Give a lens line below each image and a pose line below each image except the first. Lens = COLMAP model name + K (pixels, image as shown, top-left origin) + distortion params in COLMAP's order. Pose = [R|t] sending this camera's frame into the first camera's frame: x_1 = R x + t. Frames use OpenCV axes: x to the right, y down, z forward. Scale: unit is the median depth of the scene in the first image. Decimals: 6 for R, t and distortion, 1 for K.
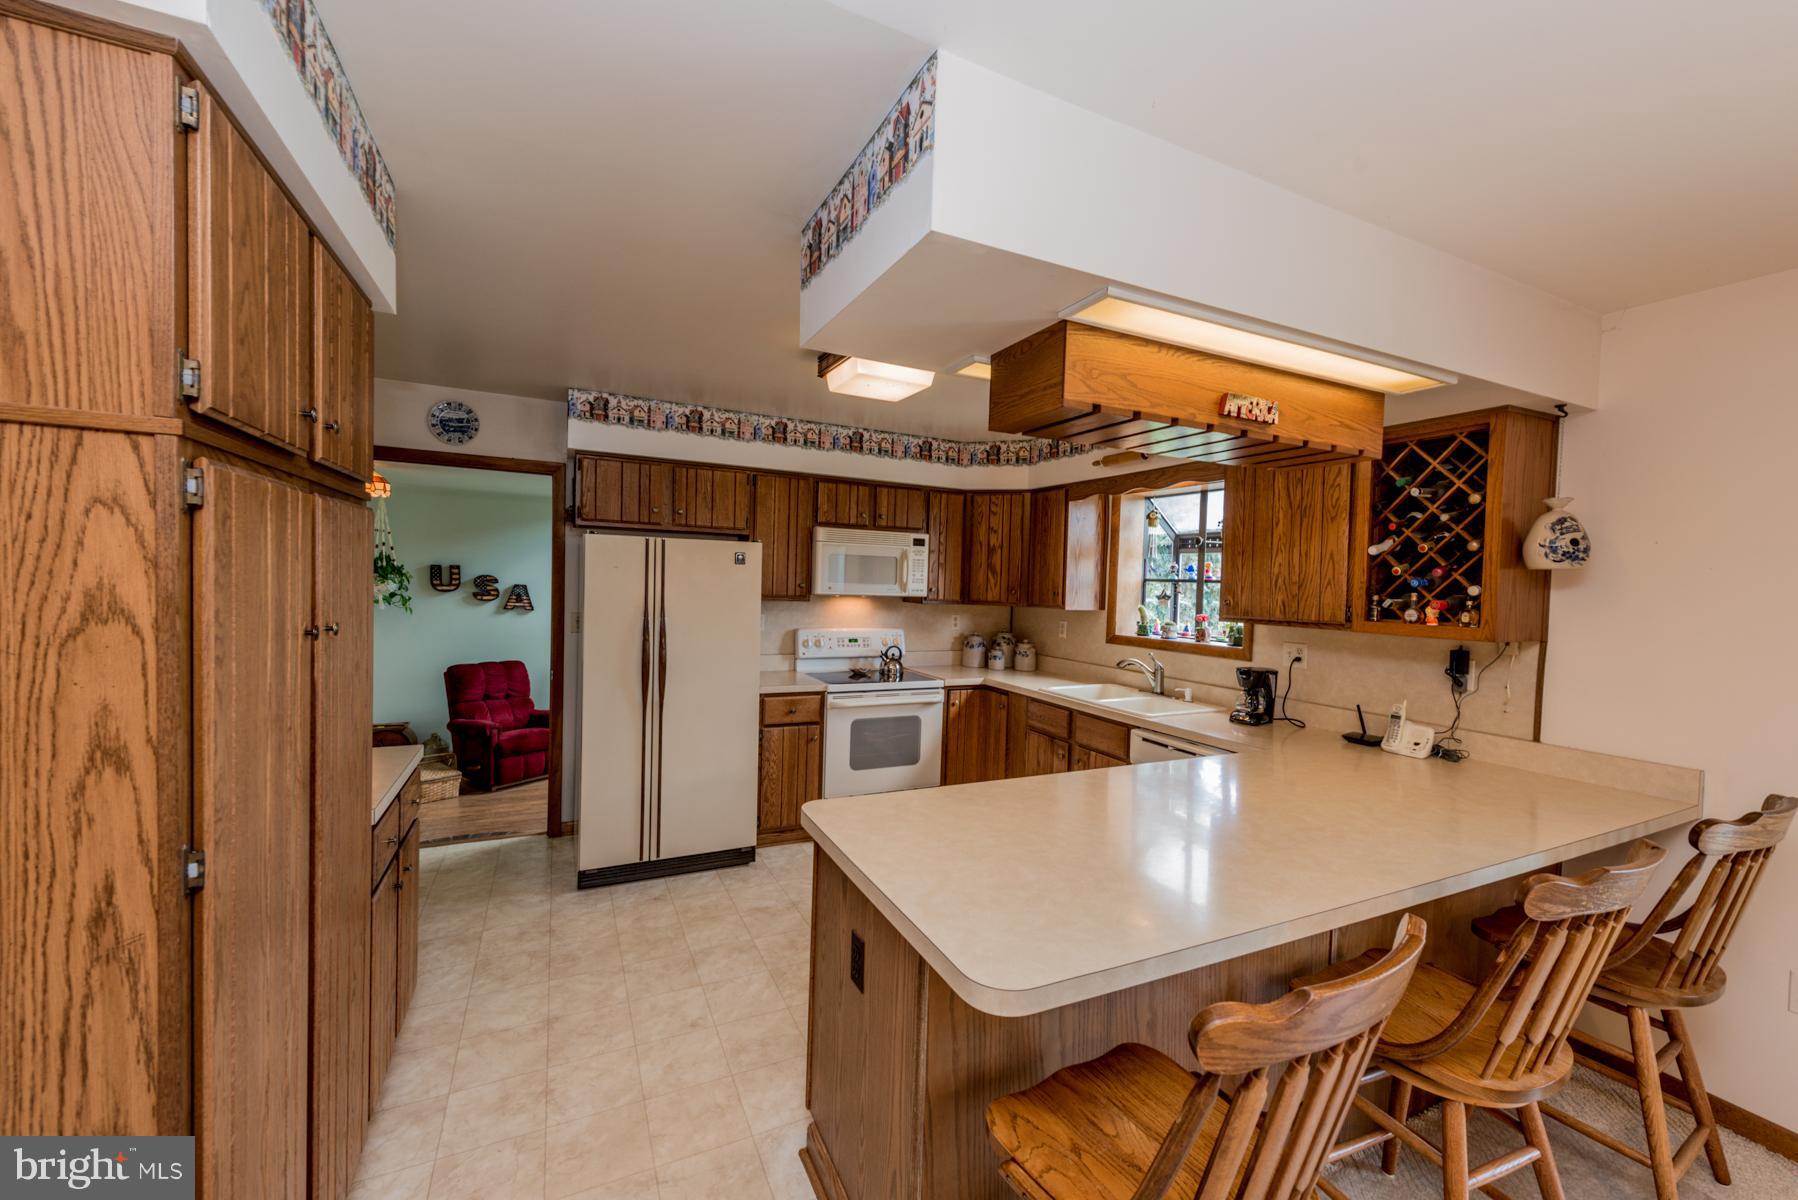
lens RADIAL K [[703.5, 0, 900.8], [0, 703.5, 600.6], [0, 0, 1]] dist [-0.001521, -0.000823]
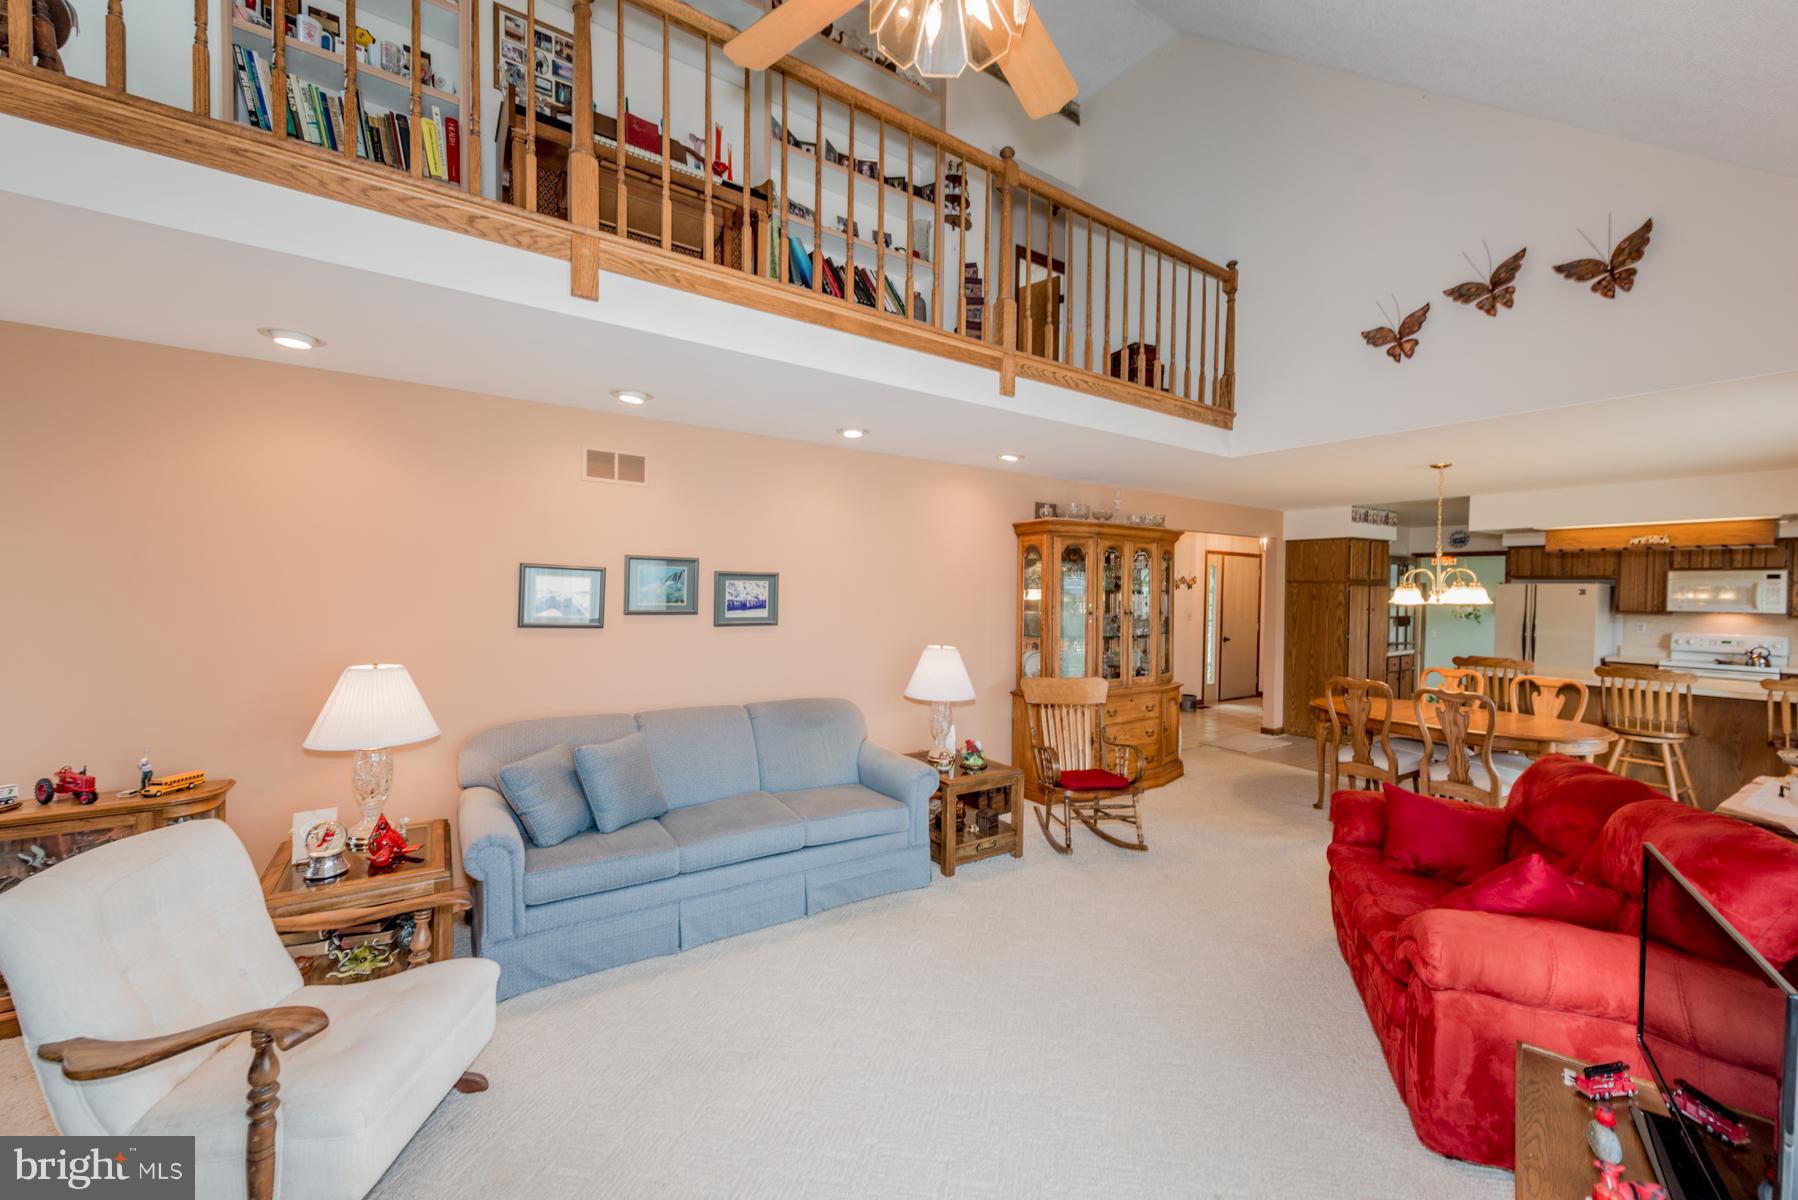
lens RADIAL K [[703.5, 0, 902.1], [0, 703.5, 603.8], [0, 0, 1]] dist [-0.001521, -0.000823]
pose [[0.147386, -0.009663, -0.989032, 1.263395], [-0.038135, 0.999153, -0.015445, 0.070071], [0.988344, 0.039993, 0.146893, -1.067340]]
